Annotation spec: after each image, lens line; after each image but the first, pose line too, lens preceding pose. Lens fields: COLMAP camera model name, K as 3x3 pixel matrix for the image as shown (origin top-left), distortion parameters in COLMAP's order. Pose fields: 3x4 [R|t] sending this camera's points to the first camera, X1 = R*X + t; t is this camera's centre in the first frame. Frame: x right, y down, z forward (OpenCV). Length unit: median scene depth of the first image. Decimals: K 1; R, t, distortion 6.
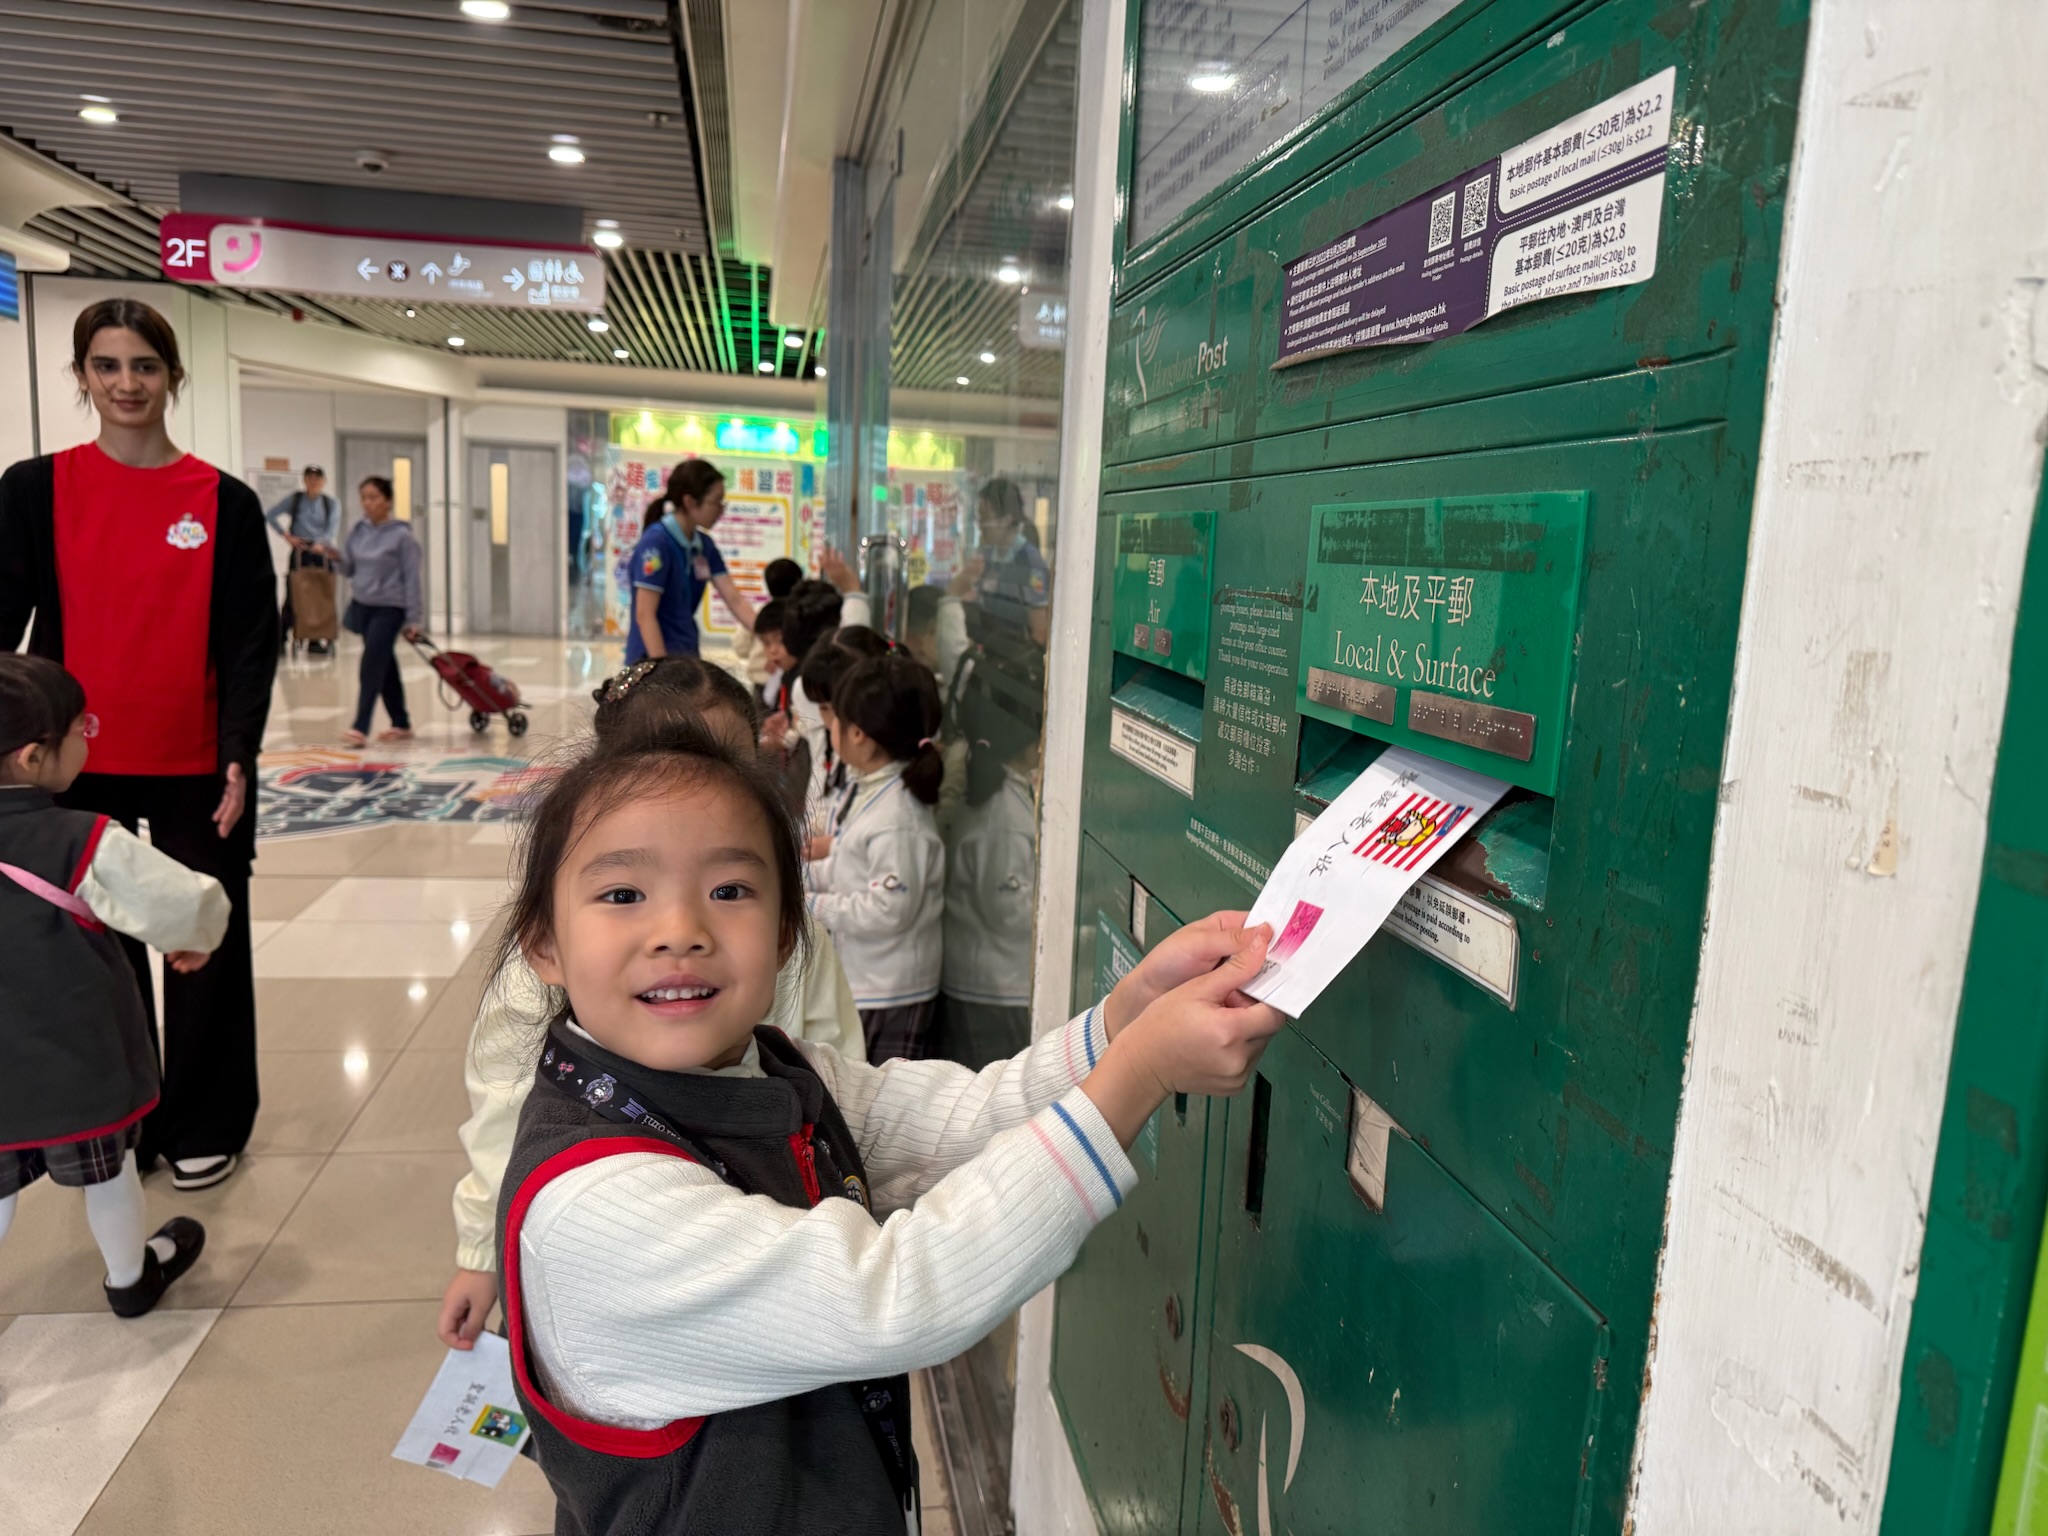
lens RADIAL K [[1428.6, 0, 1024.0], [0, 1428.6, 768.0], [0, 0, 1]] dist [0.047583, -0.073074]
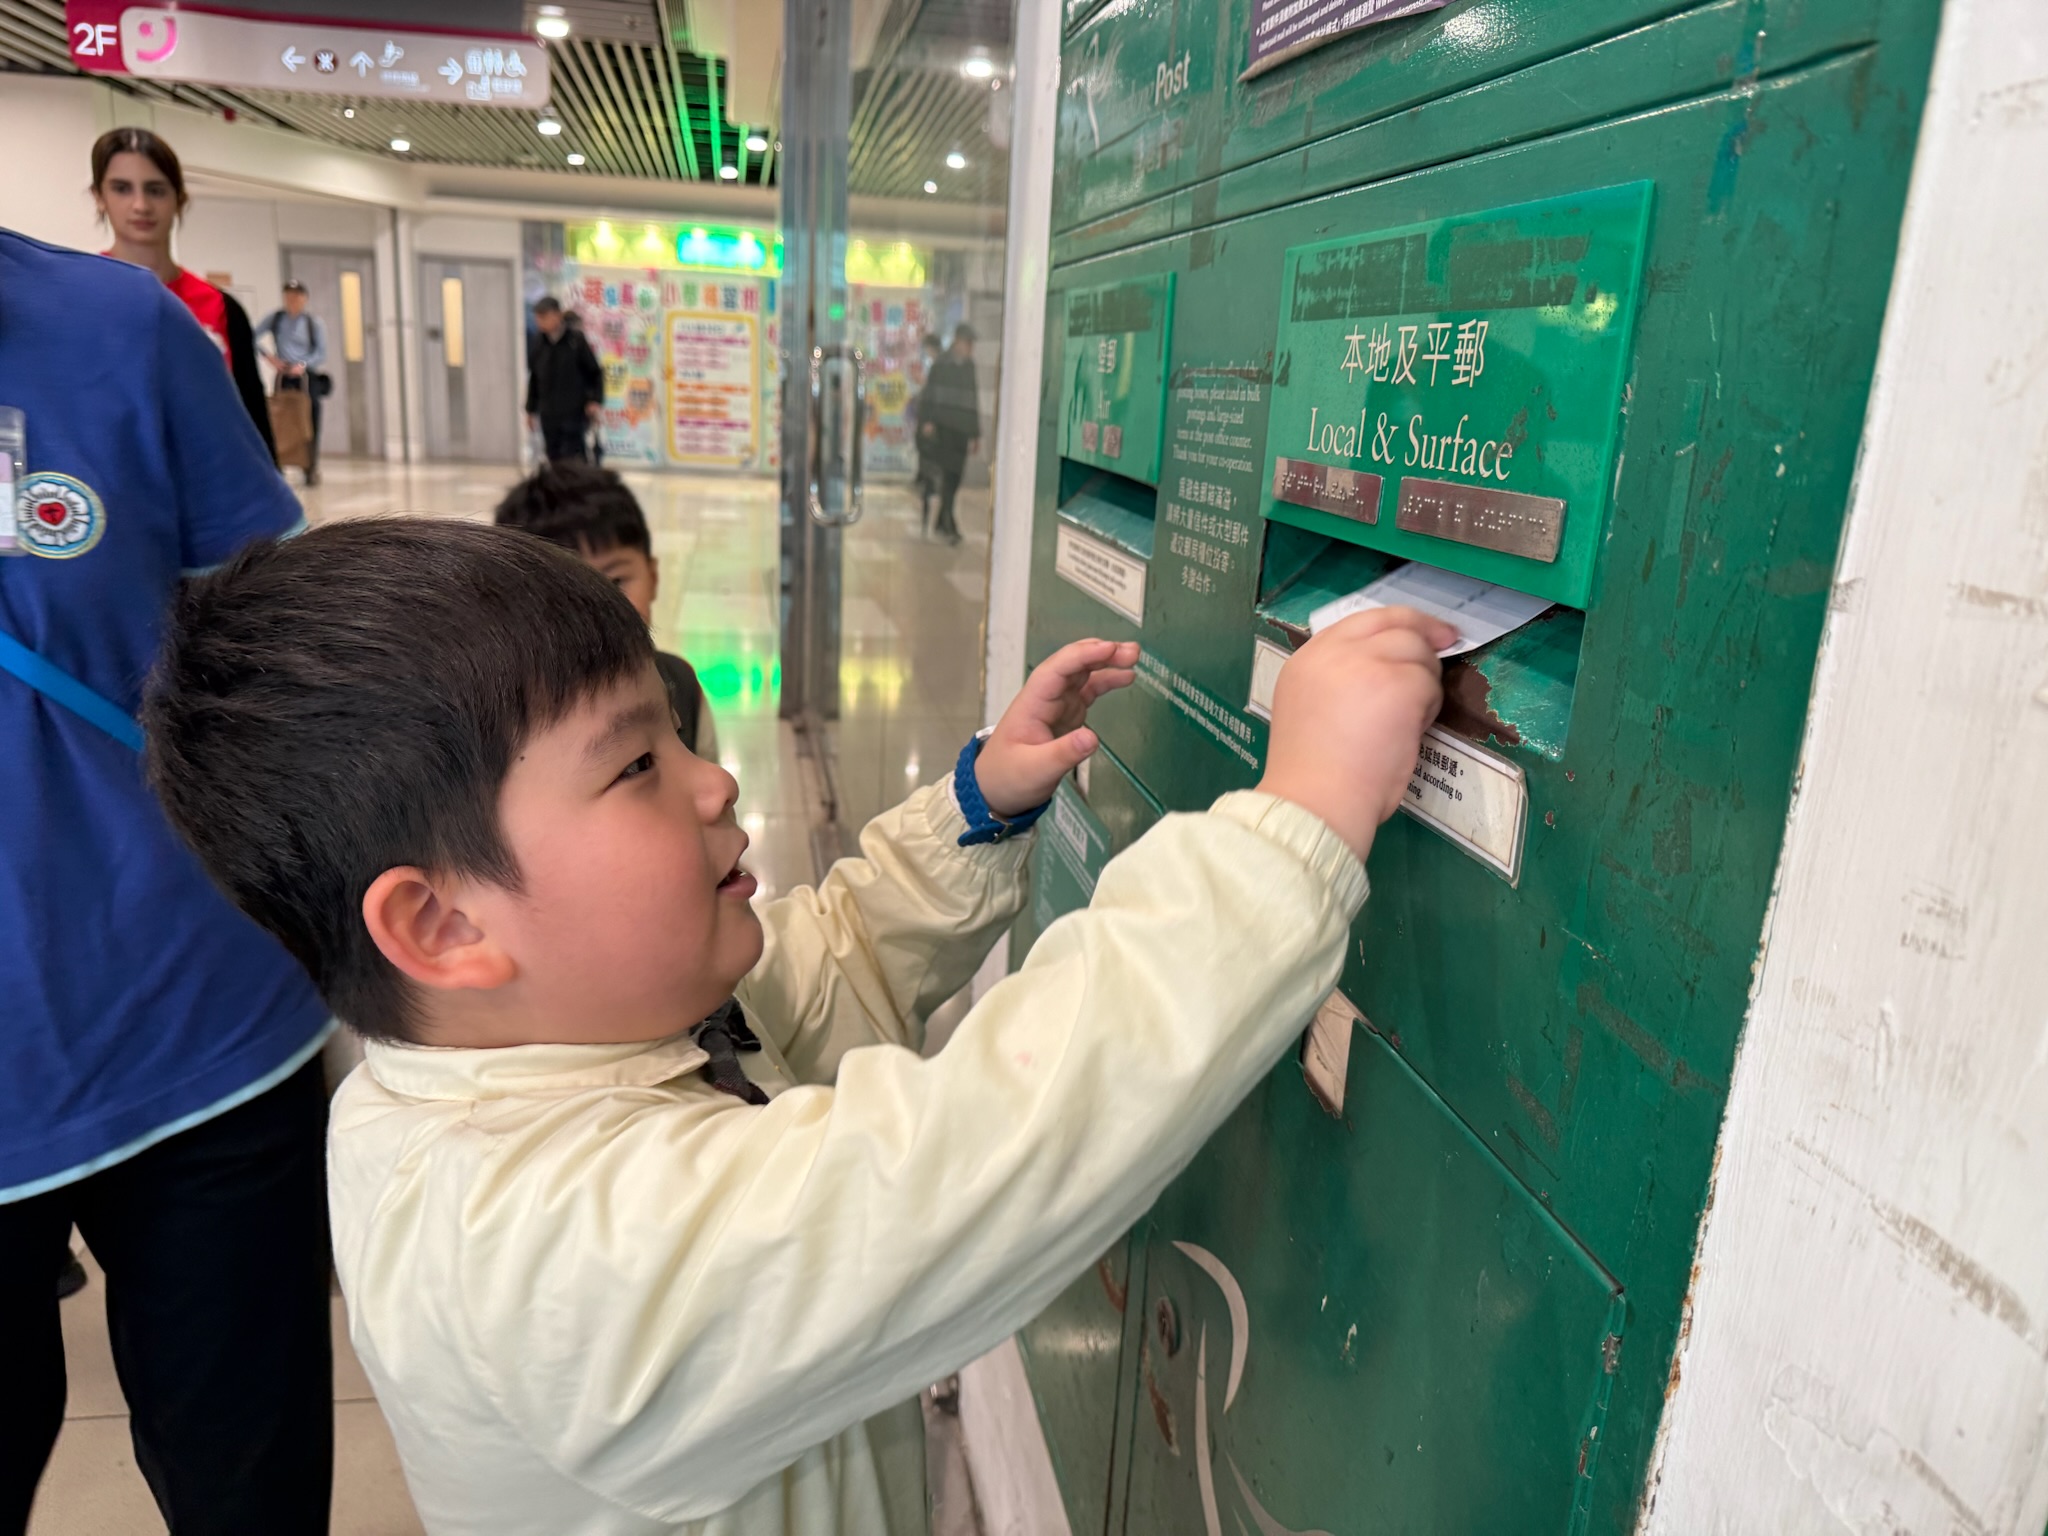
lens RADIAL K [[1438.4, 0, 1024.0], [0, 1438.4, 768.0], [0, 0, 1]] dist [-0.006607, -0.006348]
pose [[0.999926, 0.003957, 0.011510, 0.058606], [-0.005224, 0.993671, 0.112210, 0.016815], [-0.010994, -0.112261, 0.993618, 0.215118]]
